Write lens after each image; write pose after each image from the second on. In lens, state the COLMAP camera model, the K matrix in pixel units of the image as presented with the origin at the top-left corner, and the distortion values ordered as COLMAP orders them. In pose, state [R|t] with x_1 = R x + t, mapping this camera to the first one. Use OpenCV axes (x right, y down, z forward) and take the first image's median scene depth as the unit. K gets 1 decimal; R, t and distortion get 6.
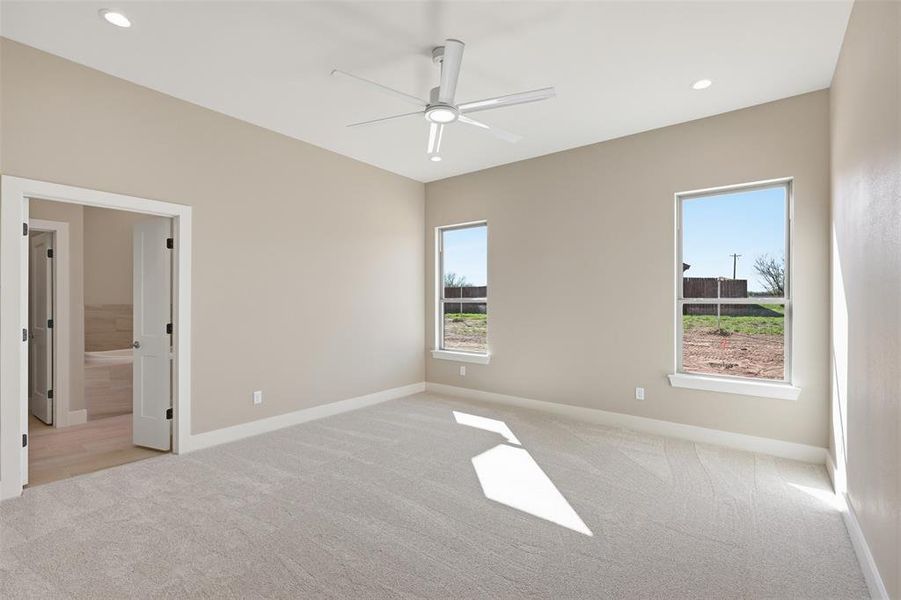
lens RADIAL K [[408.6, 0, 452.6], [0, 408.6, 301.2], [0, 0, 1]] dist [0.001934, 0.000136]
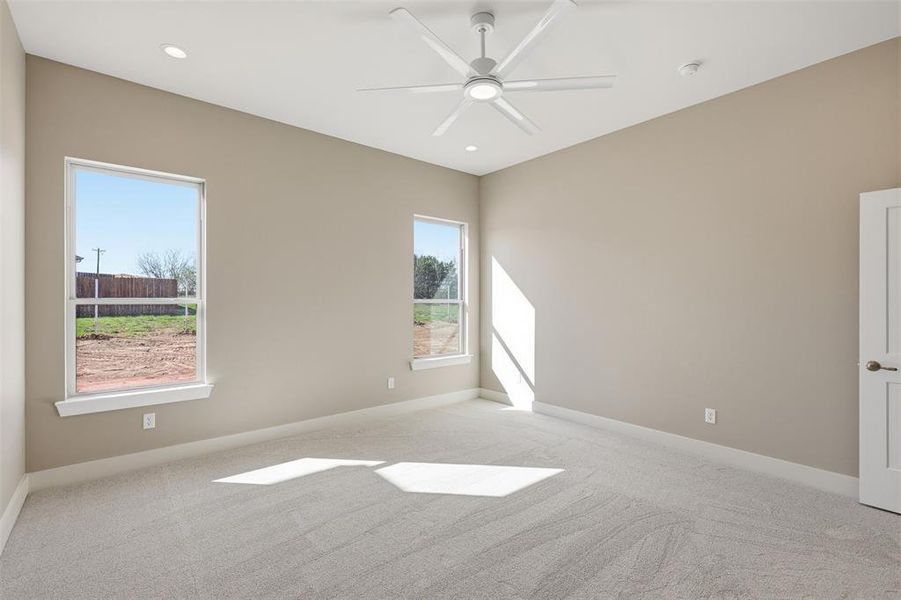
lens RADIAL K [[408.6, 0, 452.6], [0, 408.6, 301.2], [0, 0, 1]] dist [0.001934, 0.000136]
pose [[0.204521, -0.003973, 0.978854, -0.492487], [0.003002, 0.999990, 0.003431, -0.003348], [-0.978858, 0.002237, 0.204531, 0.484657]]
